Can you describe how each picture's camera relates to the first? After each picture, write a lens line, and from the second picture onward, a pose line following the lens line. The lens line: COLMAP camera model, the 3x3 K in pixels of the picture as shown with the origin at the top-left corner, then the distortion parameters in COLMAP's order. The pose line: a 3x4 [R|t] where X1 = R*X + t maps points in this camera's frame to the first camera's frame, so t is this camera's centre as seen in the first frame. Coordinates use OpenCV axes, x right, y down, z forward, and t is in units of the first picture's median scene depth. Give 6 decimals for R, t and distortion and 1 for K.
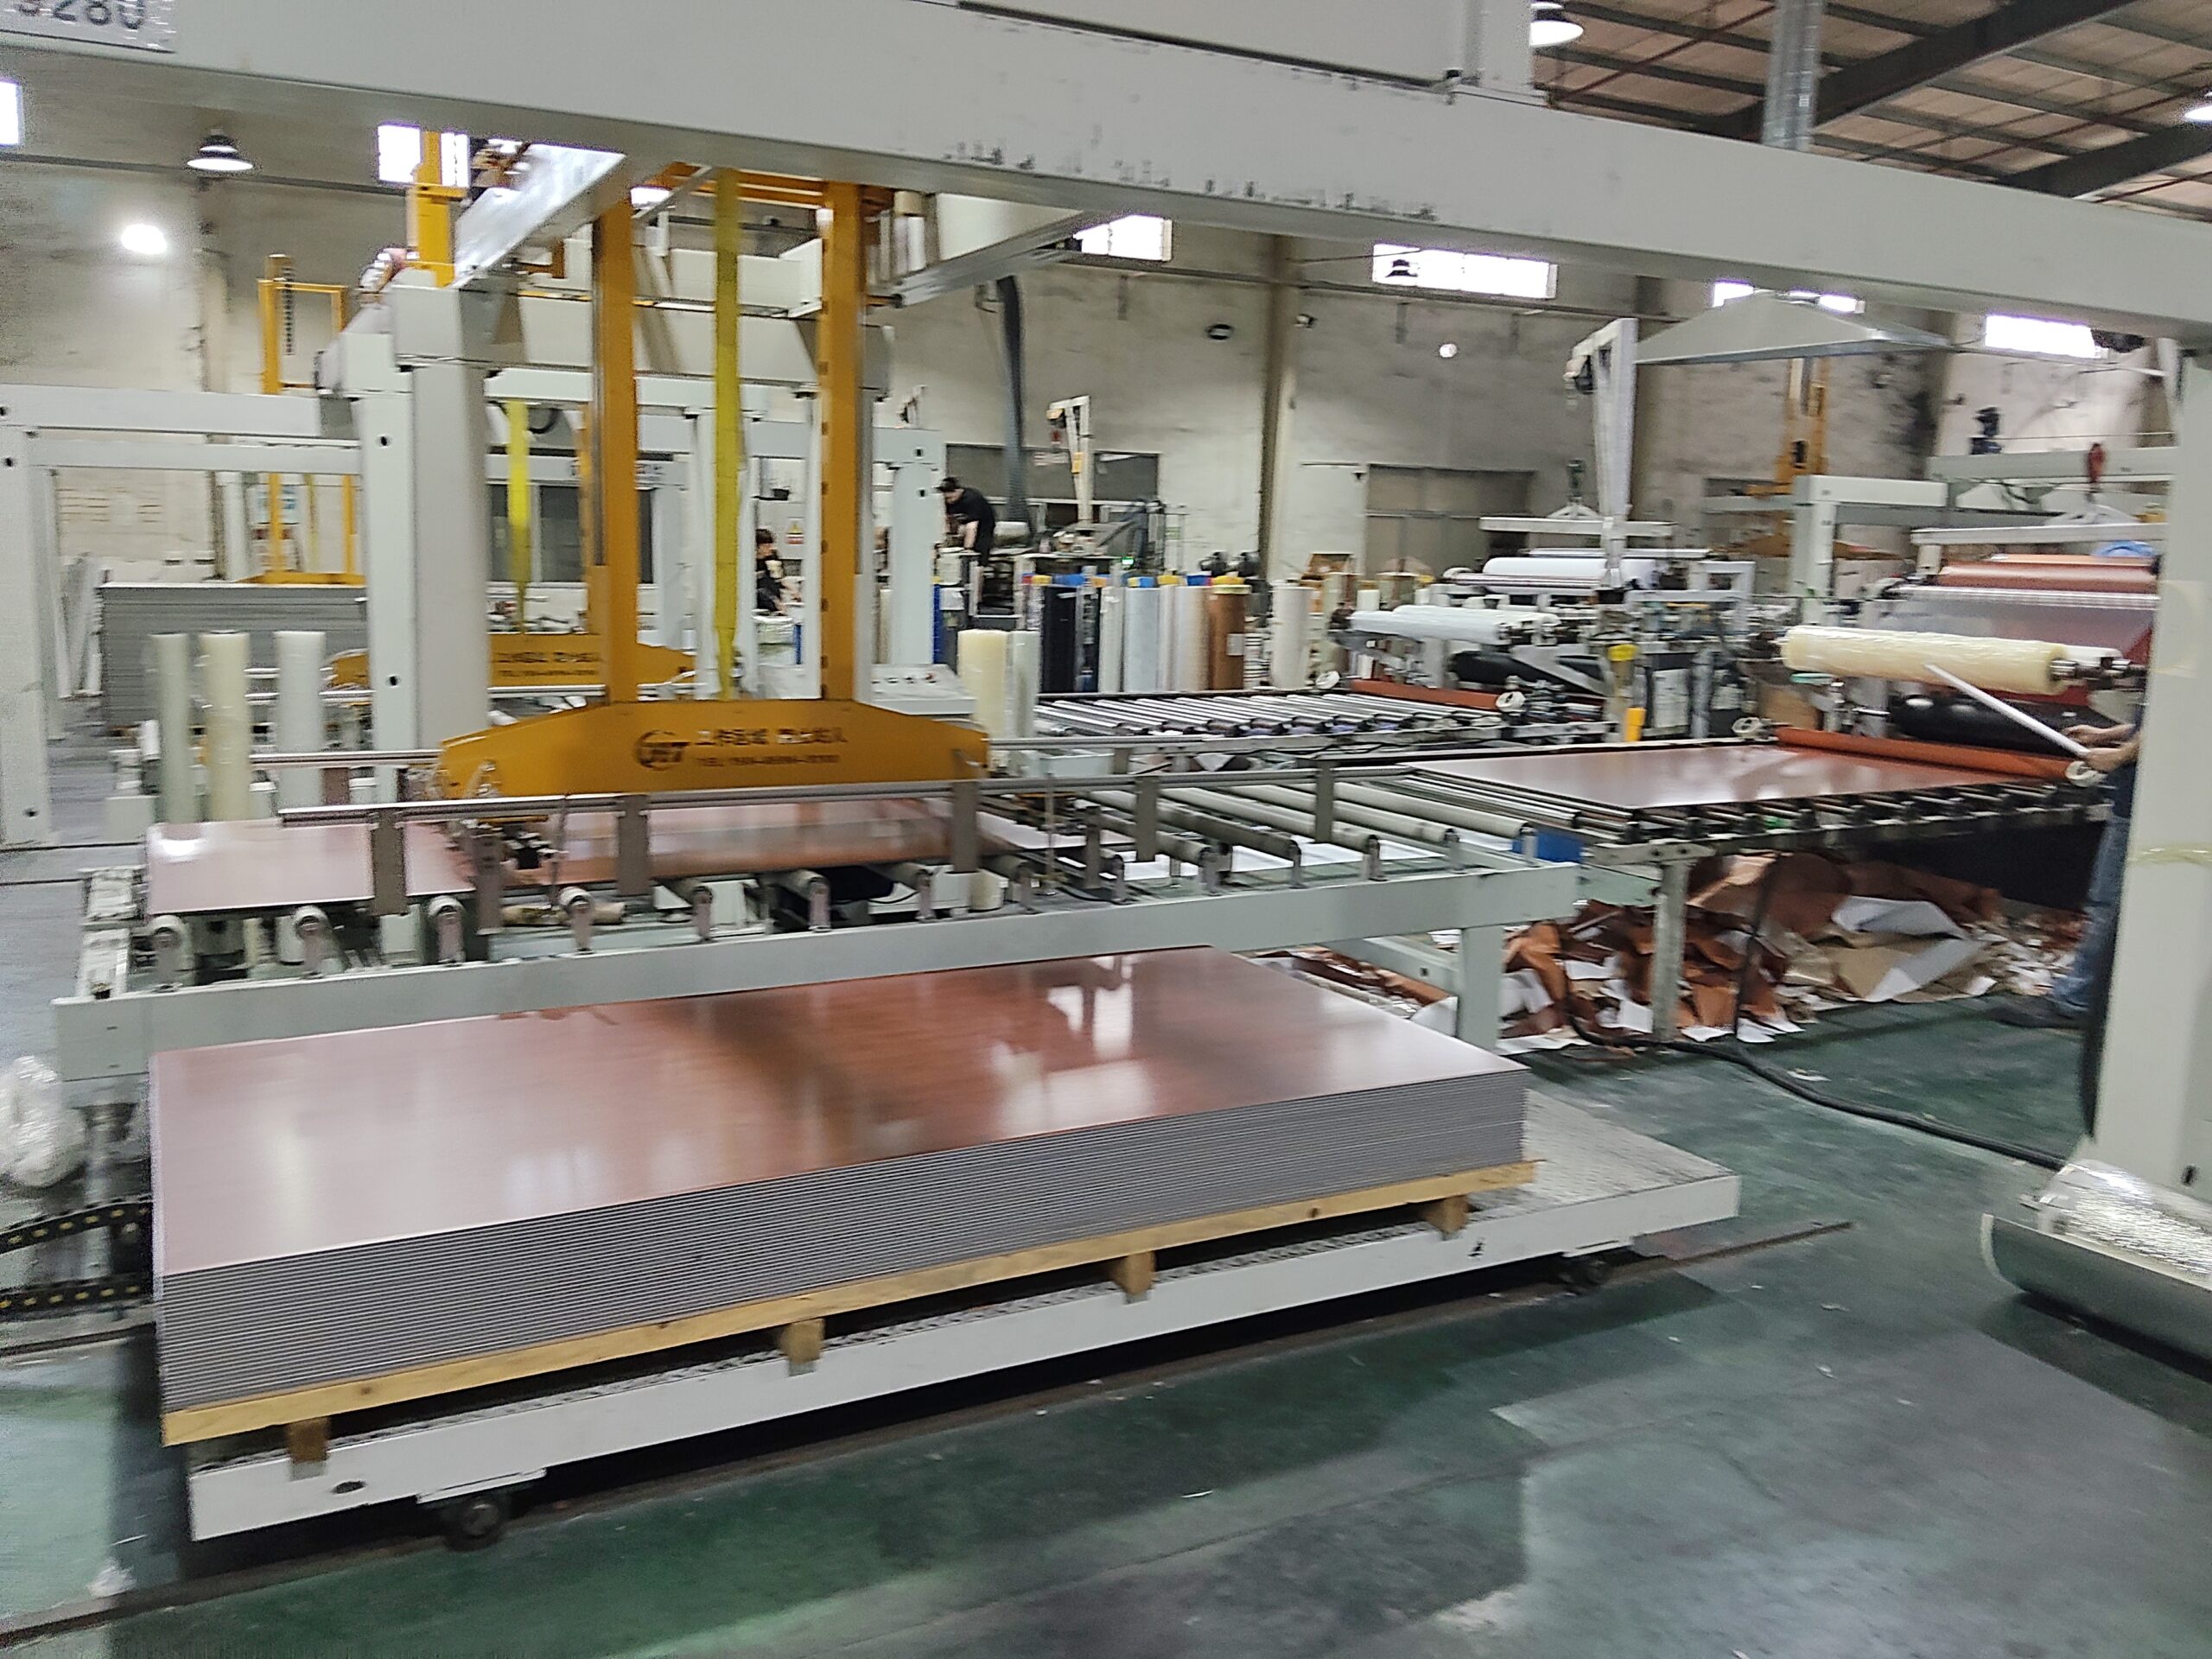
lens RADIAL K [[1807.2, 0, 1098.0], [0, 1807.2, 824.9], [0, 0, 1]] dist [0.009413, -0.043340]
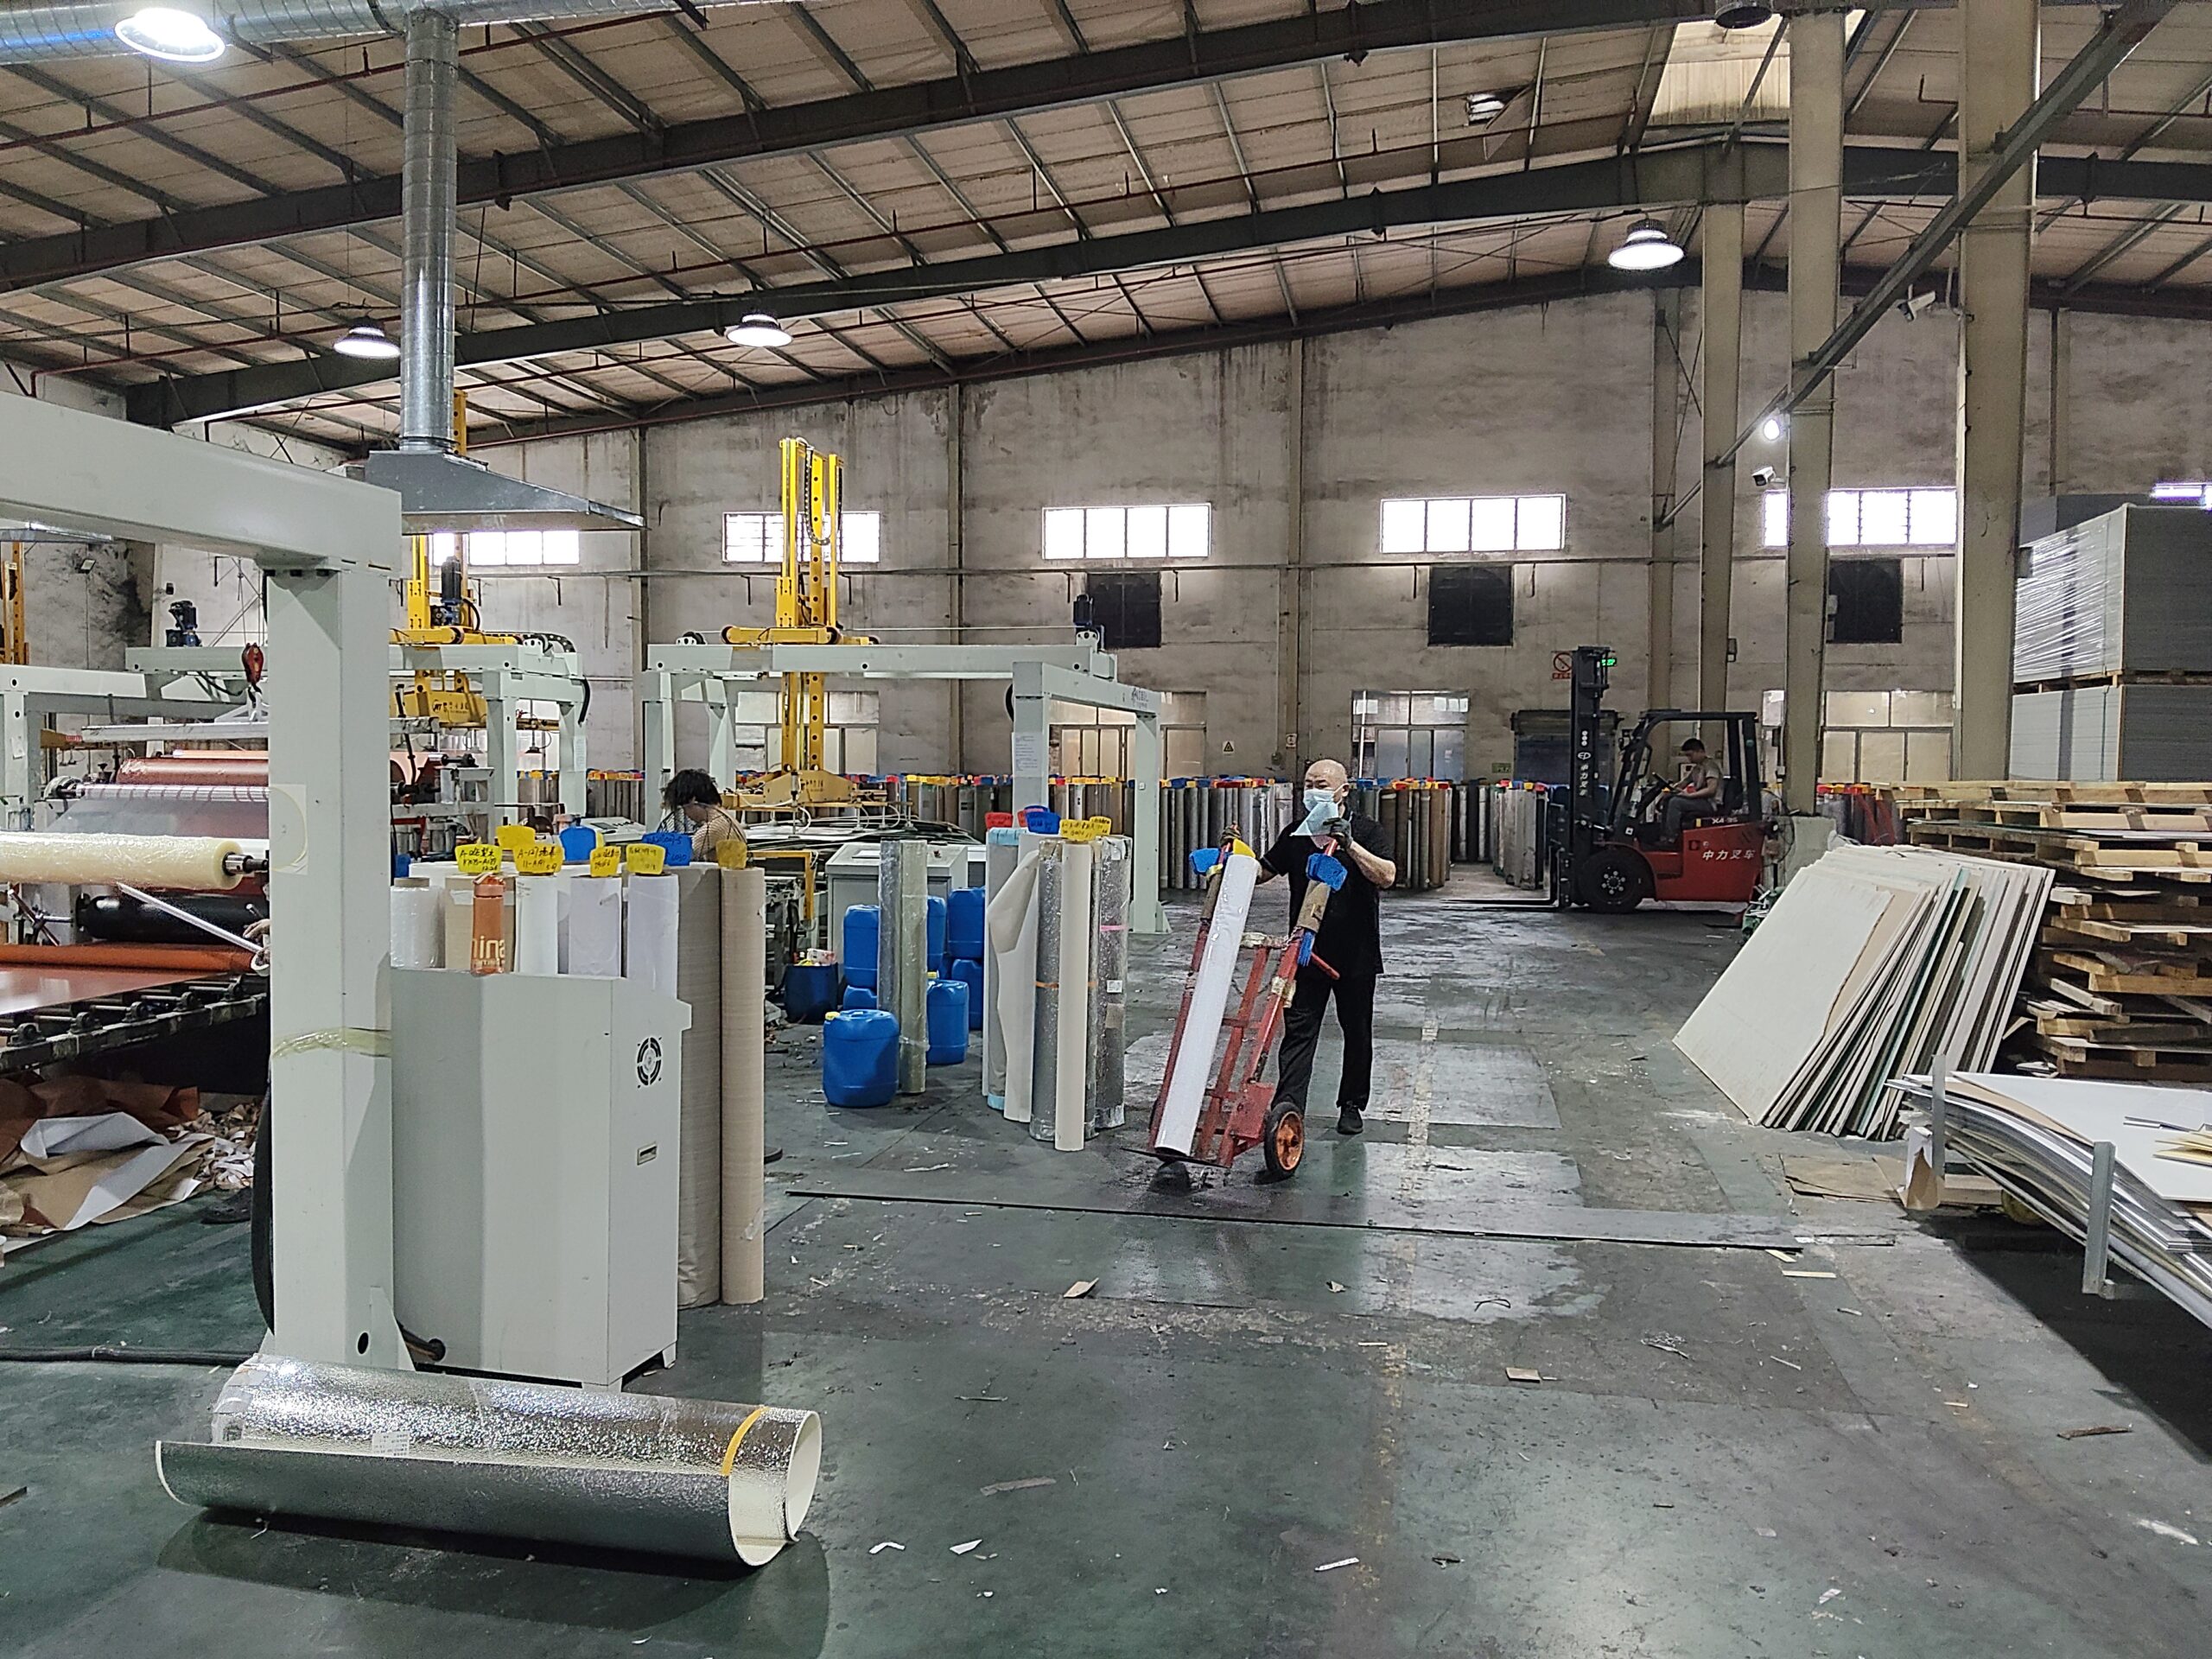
lens RADIAL K [[1807.2, 0, 1098.0], [0, 1807.2, 824.9], [0, 0, 1]] dist [0.009413, -0.043340]
pose [[0.626378, -0.044537, 0.778246, 0.045814], [0.122022, 0.991661, -0.041461, -0.006076], [-0.769910, 0.120934, 0.626589, -0.018169]]
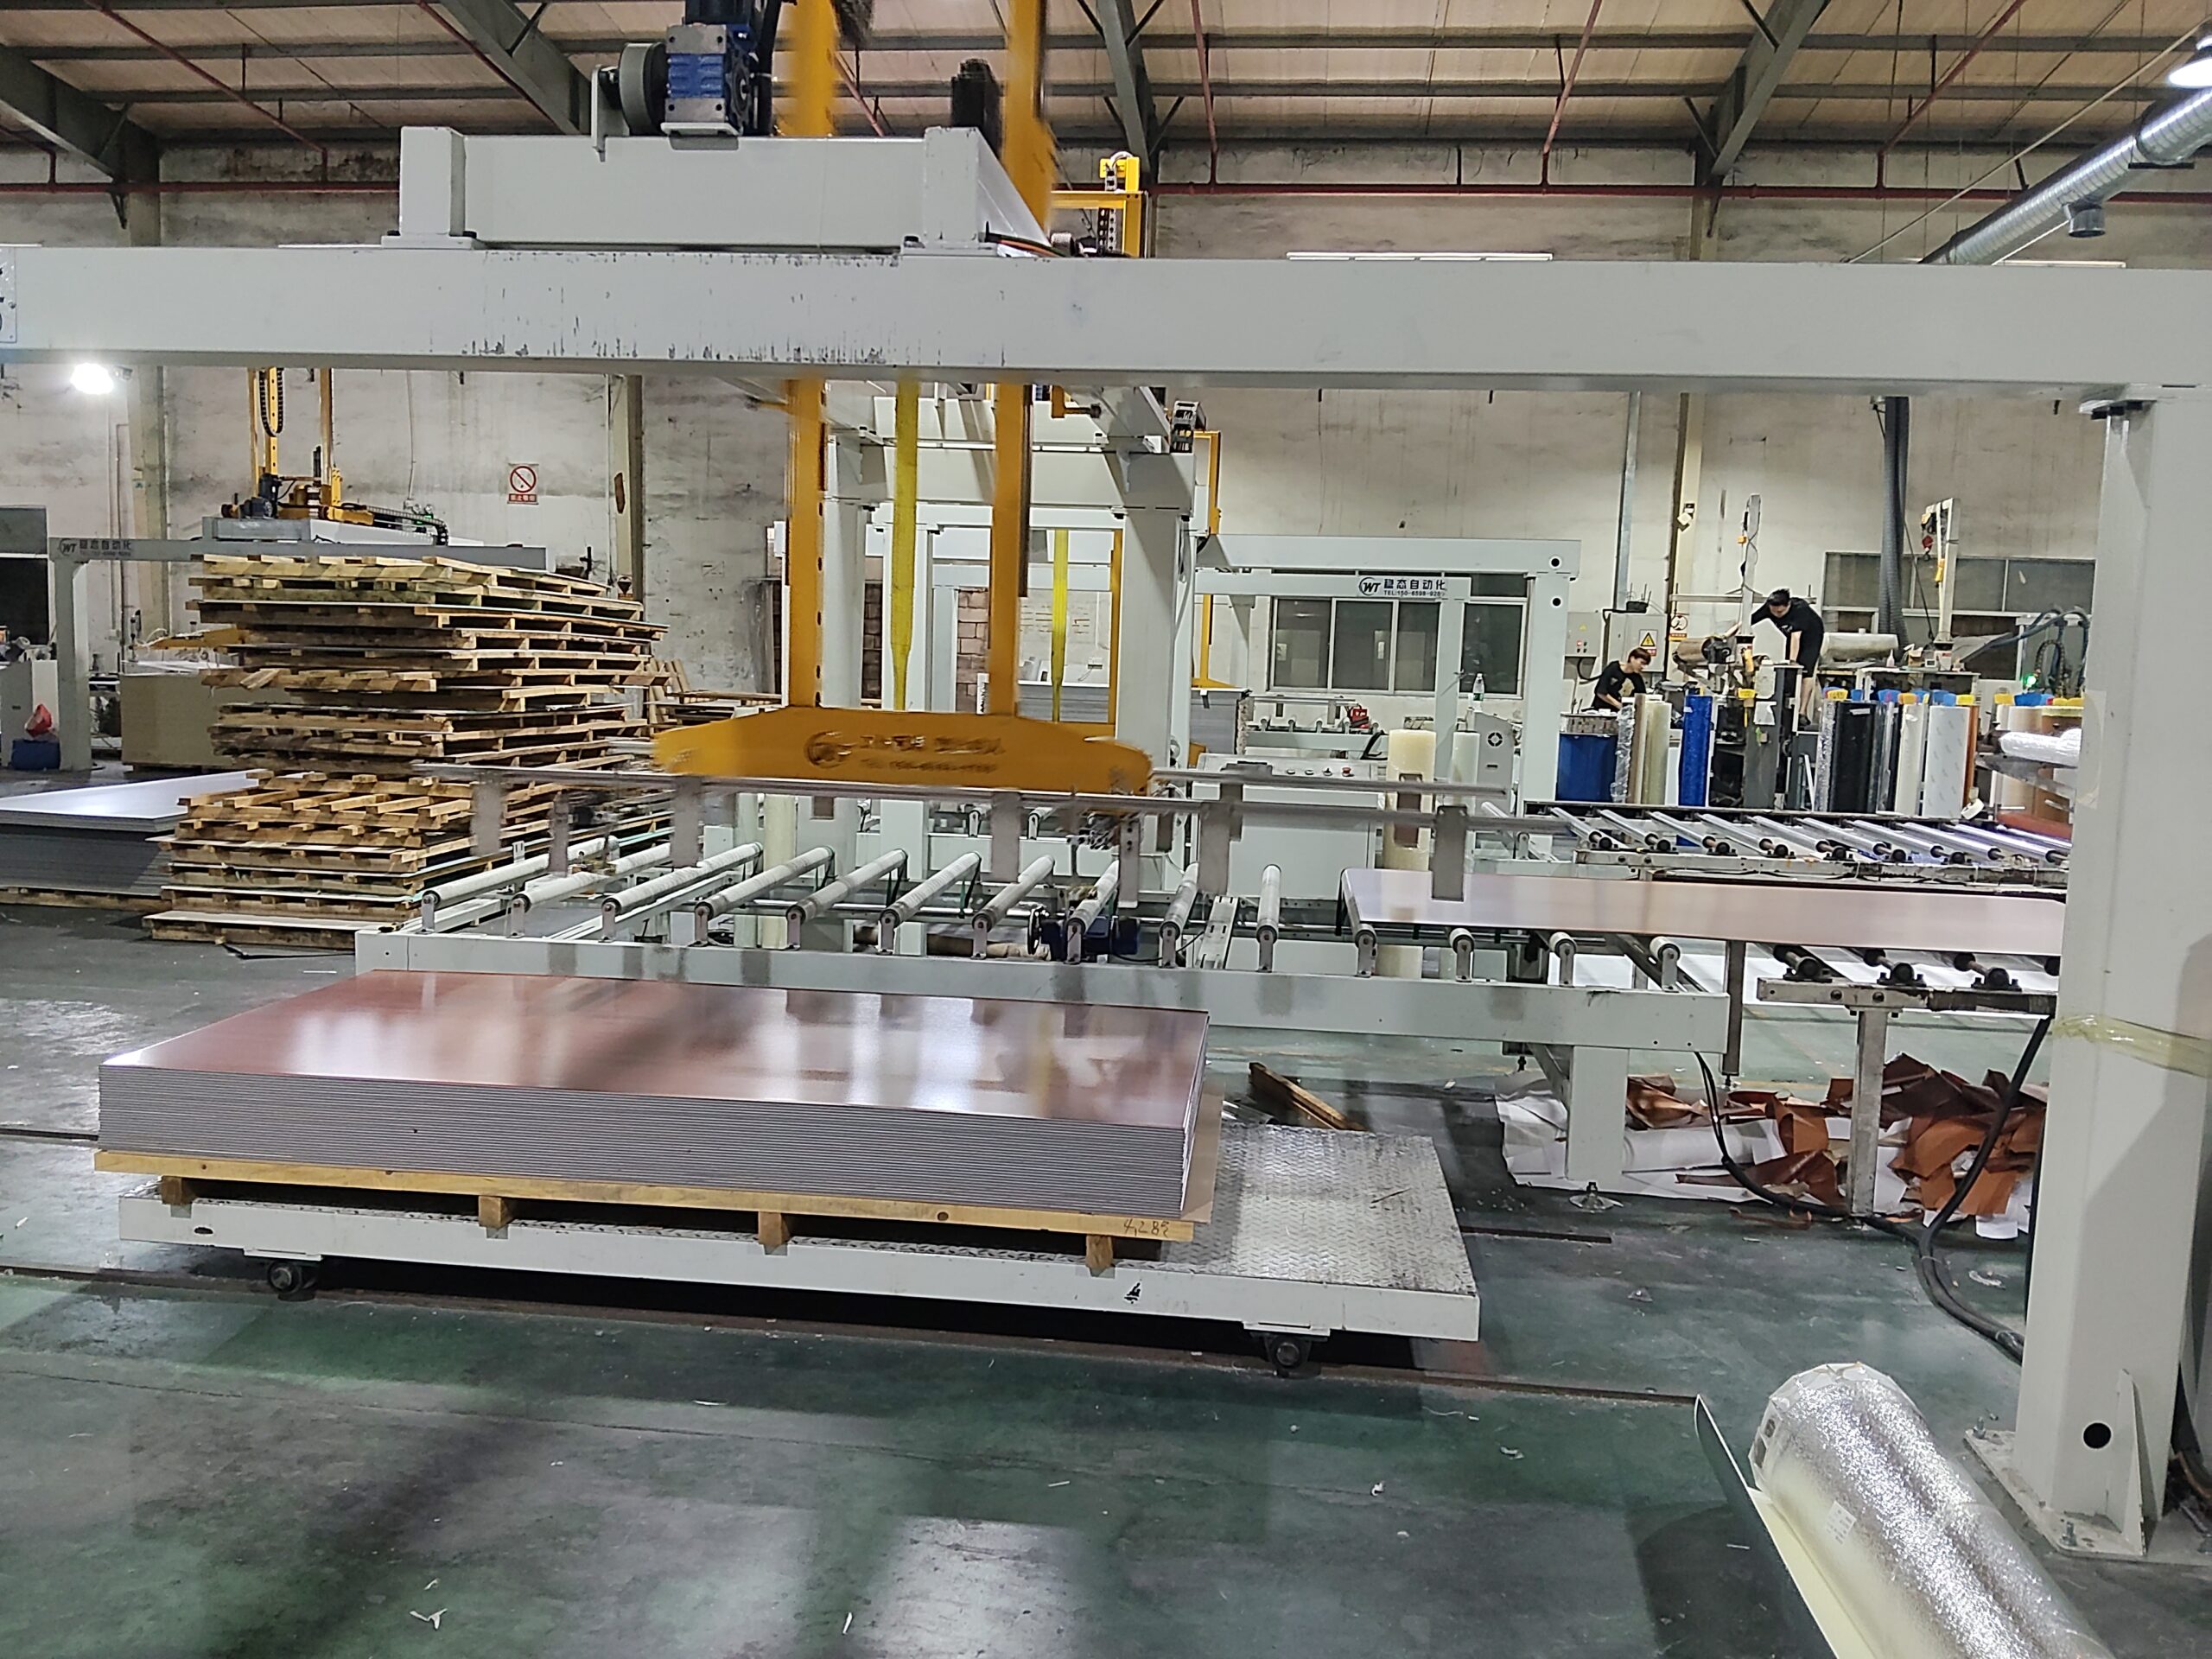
lens RADIAL K [[1807.2, 0, 1098.0], [0, 1807.2, 824.9], [0, 0, 1]] dist [0.009413, -0.043340]
pose [[0.830355, 0.069226, -0.552918, 0.462129], [-0.102874, 0.994242, -0.030012, -0.003760], [0.547656, 0.081801, 0.832695, 0.049455]]
